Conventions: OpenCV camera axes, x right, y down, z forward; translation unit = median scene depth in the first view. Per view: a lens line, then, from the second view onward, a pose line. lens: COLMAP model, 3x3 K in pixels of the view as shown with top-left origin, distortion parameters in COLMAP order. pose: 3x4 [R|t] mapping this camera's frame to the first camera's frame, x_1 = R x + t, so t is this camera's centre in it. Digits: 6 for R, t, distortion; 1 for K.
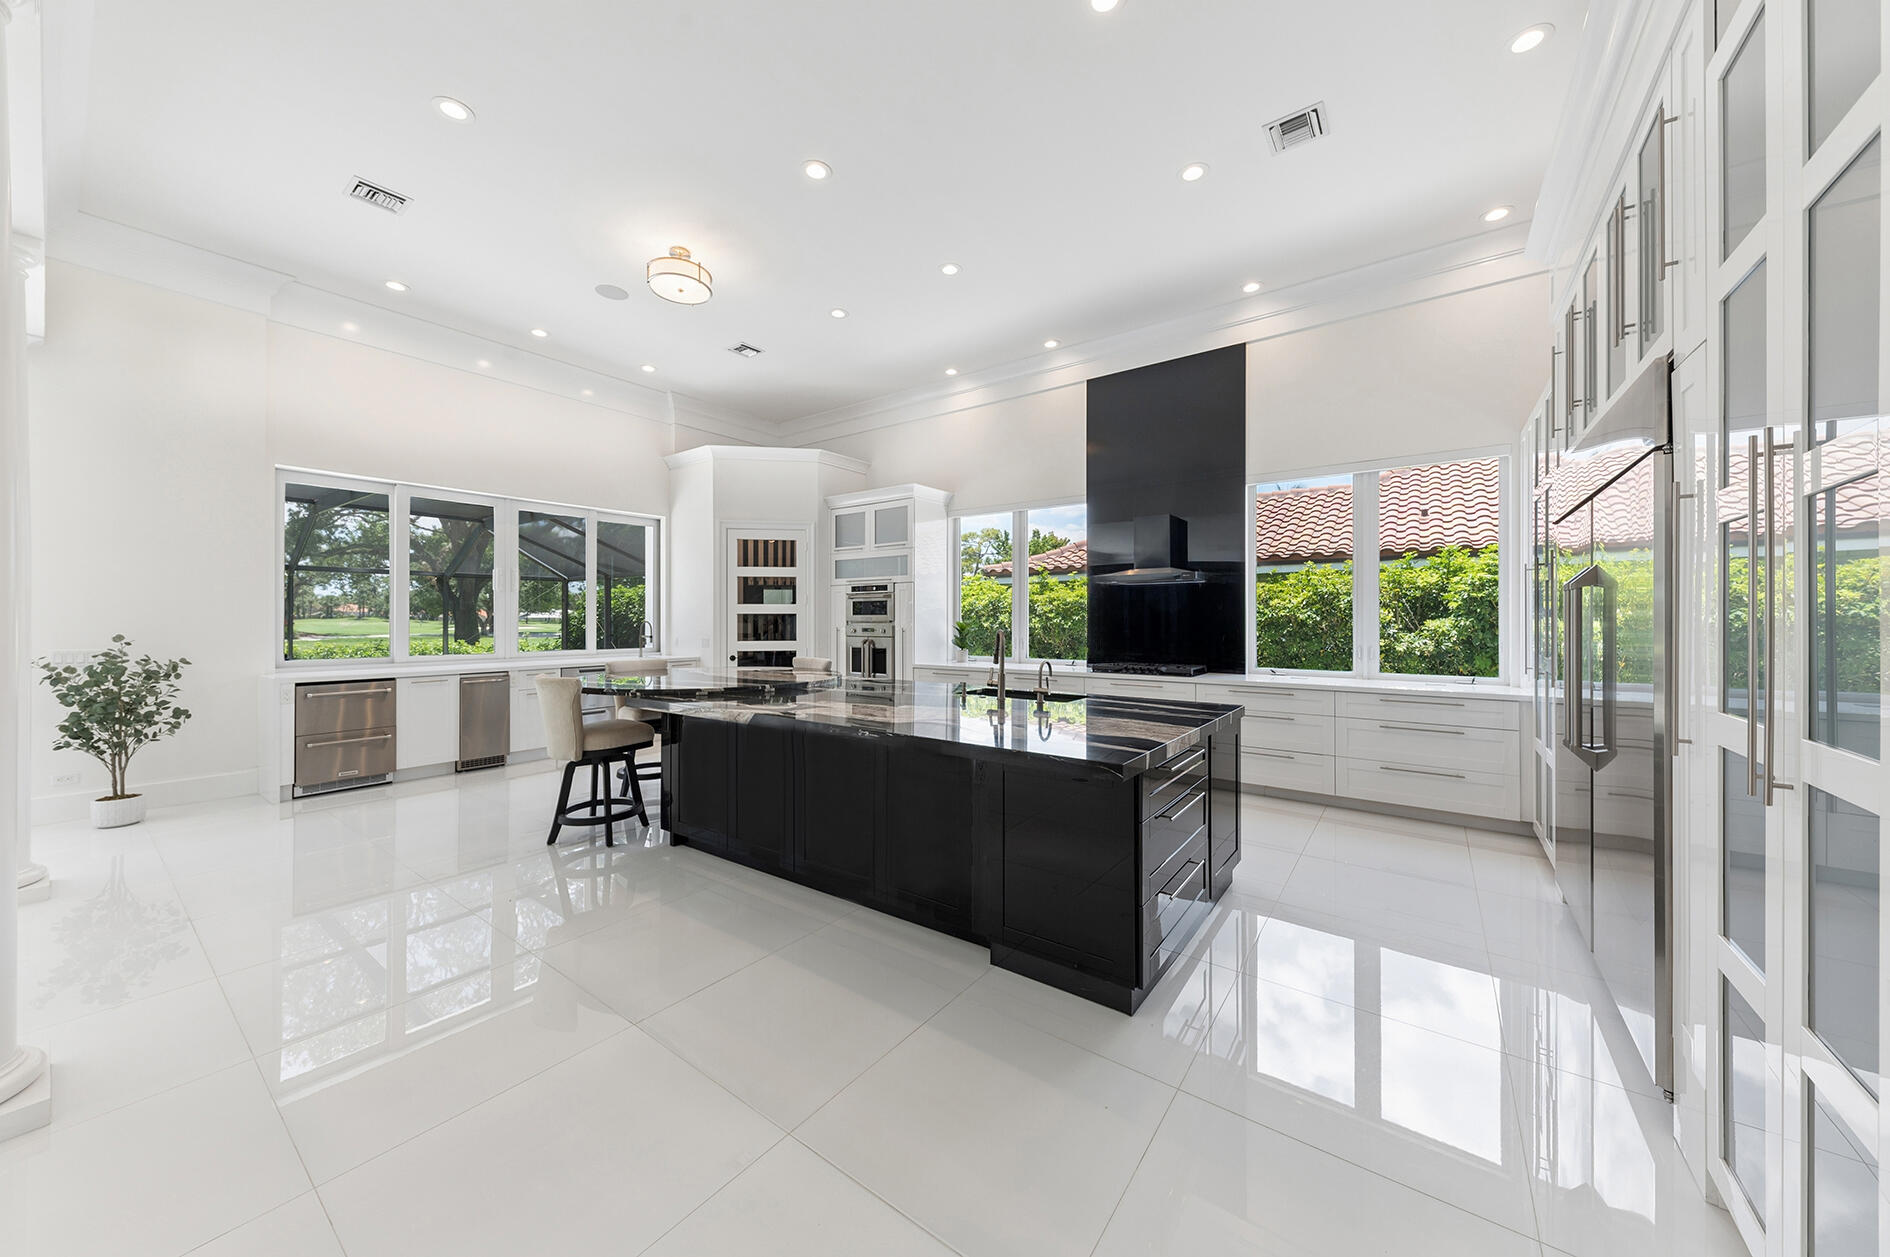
lens RADIAL K [[647.5, 0, 944.9], [0, 647.5, 619.9], [0, 0, 1]] dist [0.020486, -0.006184]
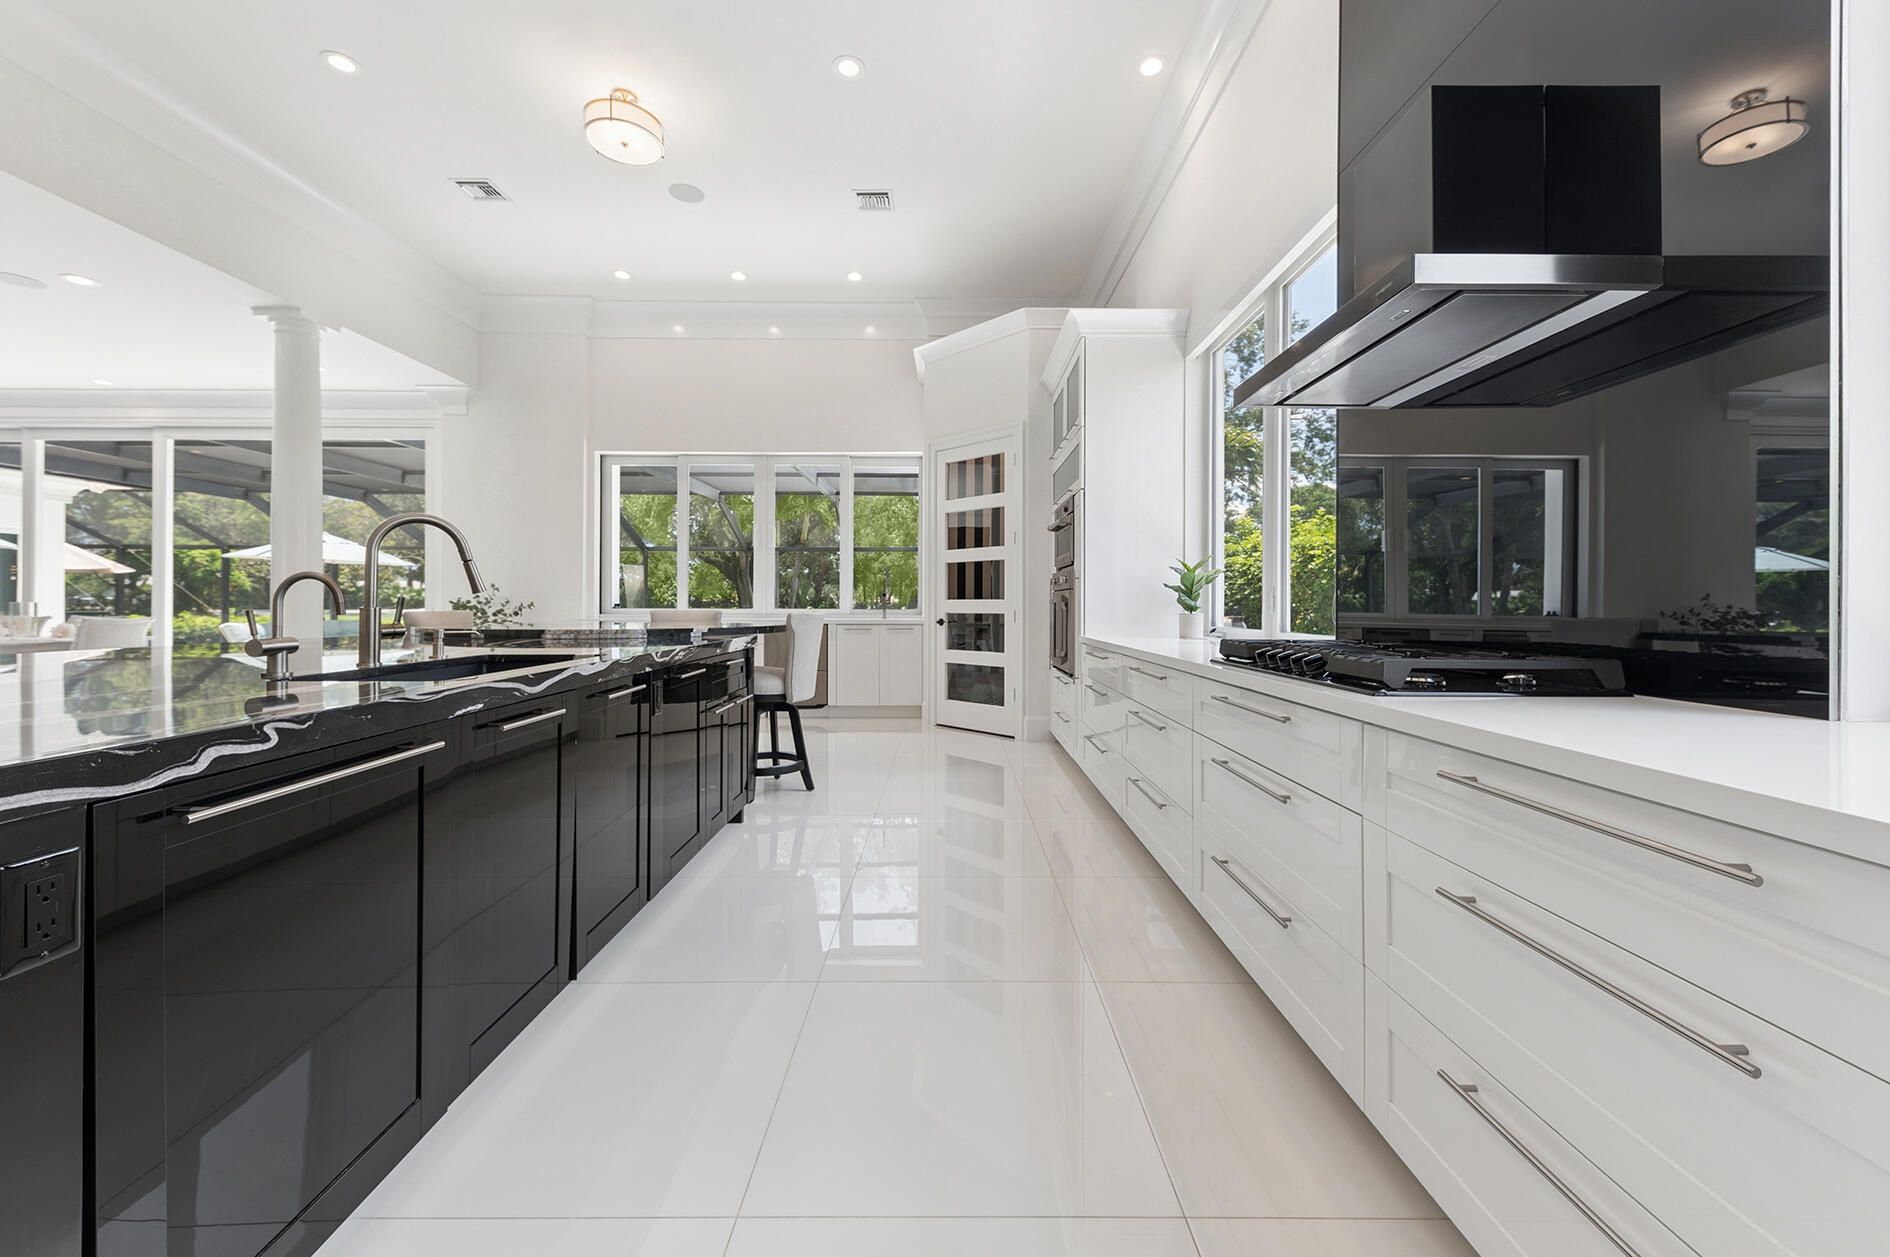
lens RADIAL K [[748.0, 0, 952.0], [0, 748.0, 622.4], [0, 0, 1]] dist [0.013804, -0.000106]
pose [[0.591772, 0.027509, -0.805636, 0.397052], [0.004824, 0.999279, 0.037665, 0.027248], [0.806091, -0.026175, 0.591212, 0.510201]]
